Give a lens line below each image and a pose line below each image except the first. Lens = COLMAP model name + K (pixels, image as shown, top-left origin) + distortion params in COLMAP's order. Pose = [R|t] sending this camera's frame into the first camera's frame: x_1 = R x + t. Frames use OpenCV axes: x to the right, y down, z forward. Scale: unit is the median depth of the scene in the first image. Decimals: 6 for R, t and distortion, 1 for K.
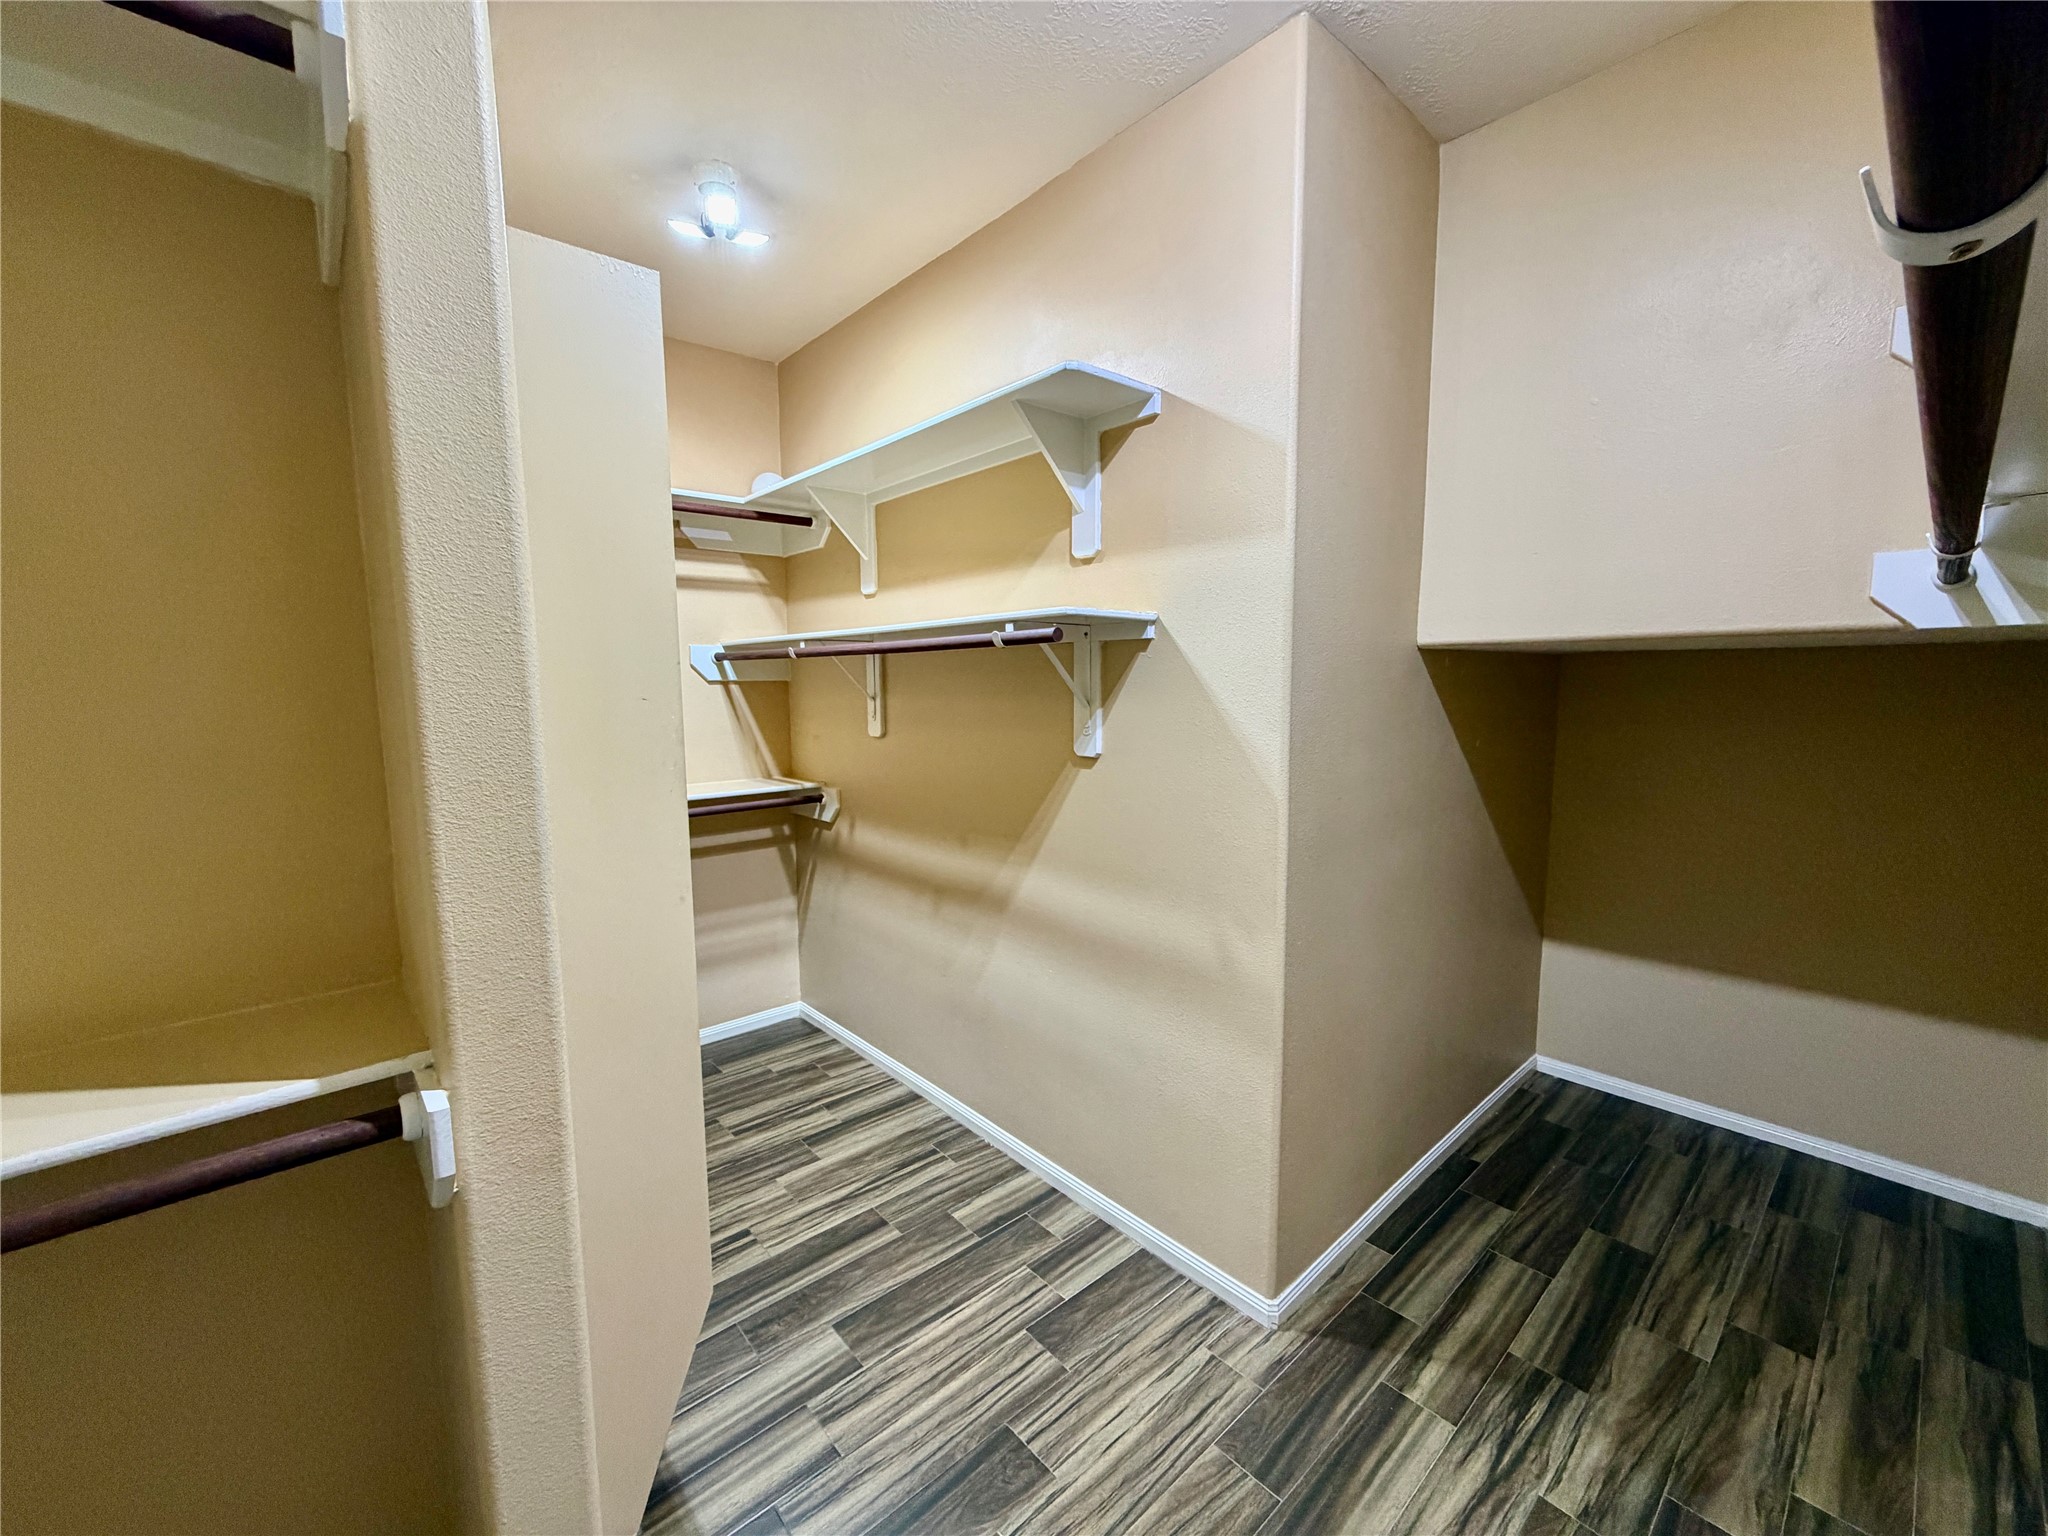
lens RADIAL K [[812.7, 0, 1018.9], [0, 812.7, 767.1], [0, 0, 1]] dist [-0.002086, -0.000454]
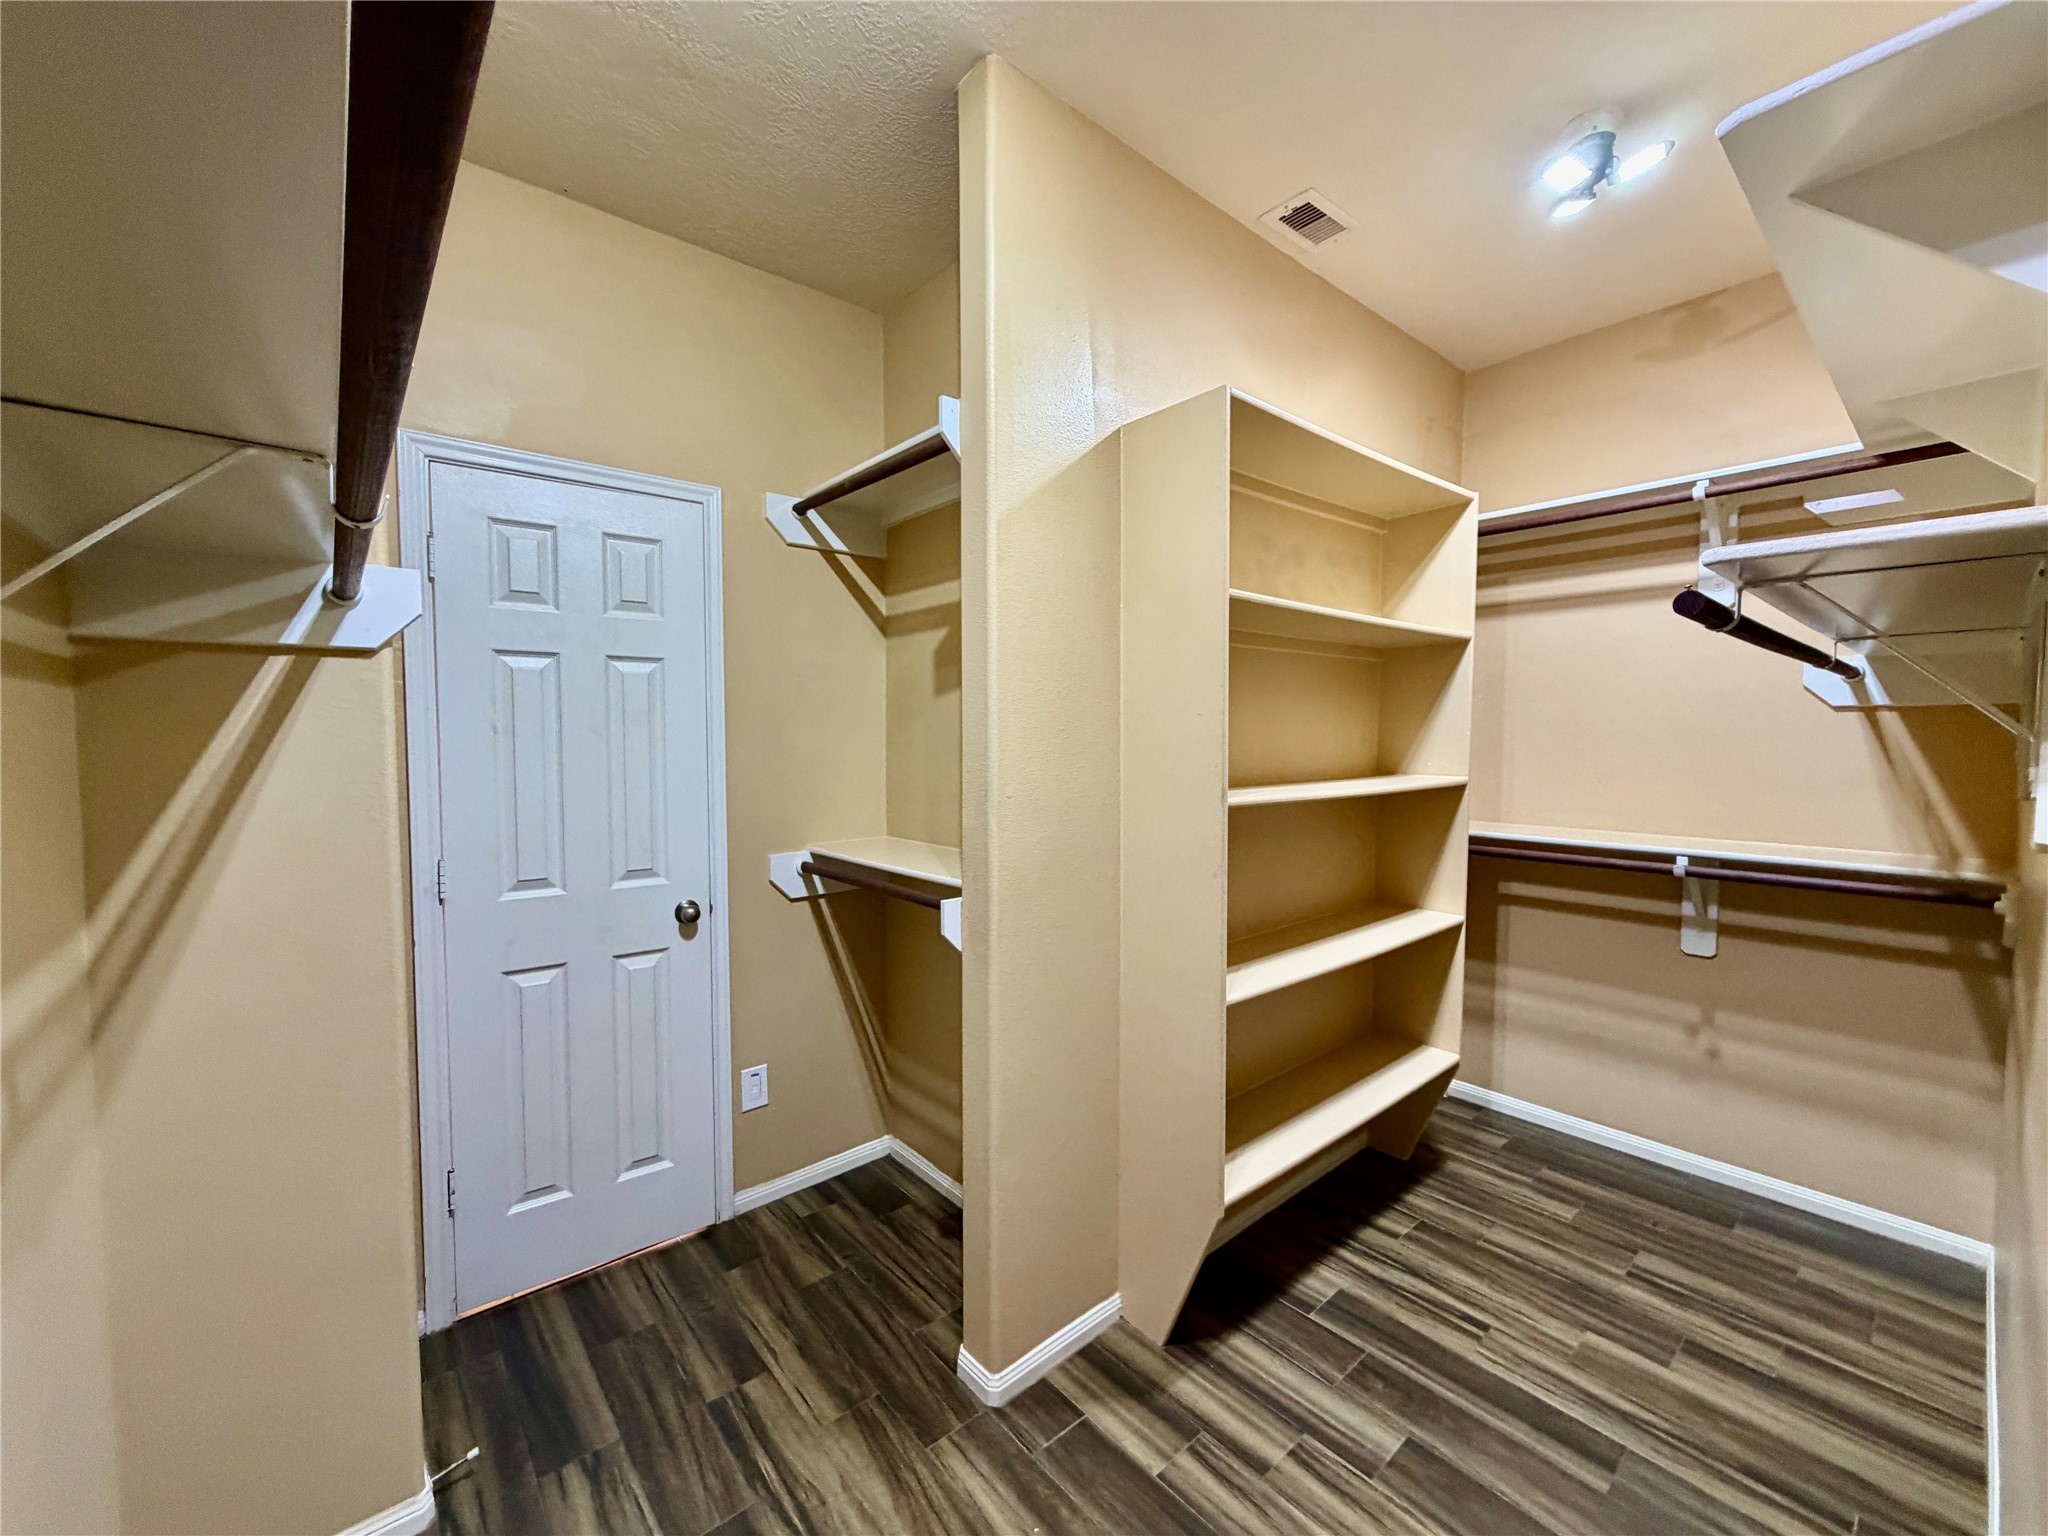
lens RADIAL K [[812.7, 0, 1022.3], [0, 812.7, 766.6], [0, 0, 1]] dist [-0.002086, -0.000454]
pose [[-0.020188, 0.049360, -0.998577, 0.520974], [-0.103606, 0.993300, 0.051193, -0.024510], [0.994413, 0.104492, -0.014939, 0.446962]]
